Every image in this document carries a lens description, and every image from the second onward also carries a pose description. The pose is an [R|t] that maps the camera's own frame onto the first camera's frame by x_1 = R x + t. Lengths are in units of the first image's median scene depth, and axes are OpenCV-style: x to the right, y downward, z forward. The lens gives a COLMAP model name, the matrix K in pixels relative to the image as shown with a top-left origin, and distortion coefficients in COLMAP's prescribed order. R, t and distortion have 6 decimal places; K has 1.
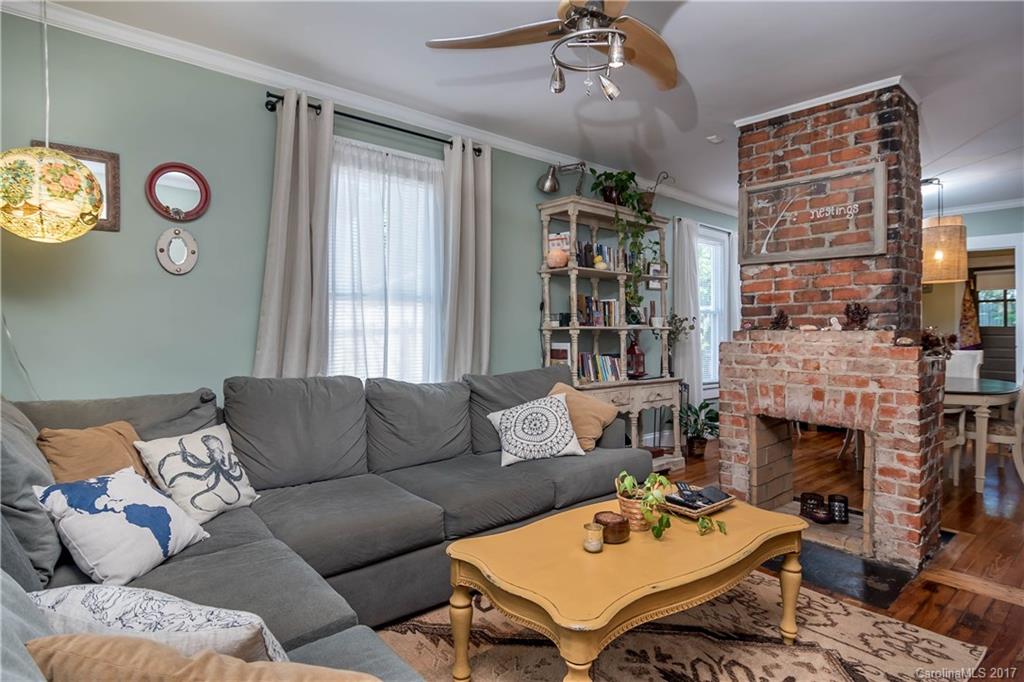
lens RADIAL K [[557.0, 0, 512.2], [0, 557.0, 332.6], [0, 0, 1]] dist [0.006577, 0.001417]
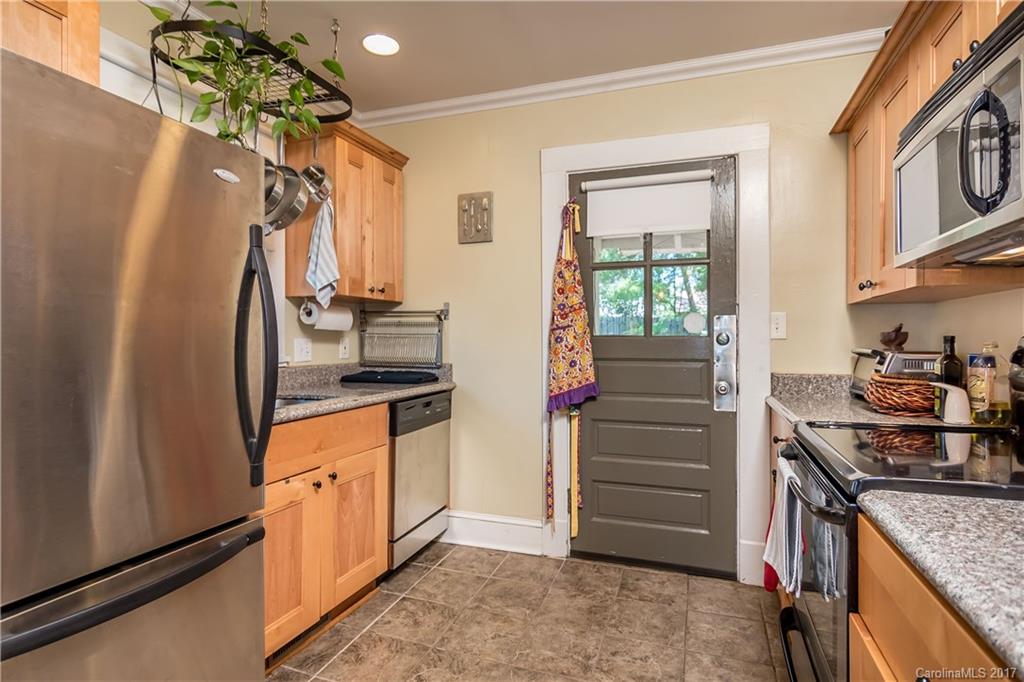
lens RADIAL K [[557.0, 0, 511.9], [0, 557.0, 338.2], [0, 0, 1]] dist [0.006577, 0.001417]
pose [[0.852230, -0.002973, 0.523159, 0.599580], [-0.001485, 0.999966, 0.008101, -0.011899], [-0.523166, -0.007681, 0.852196, 0.718076]]
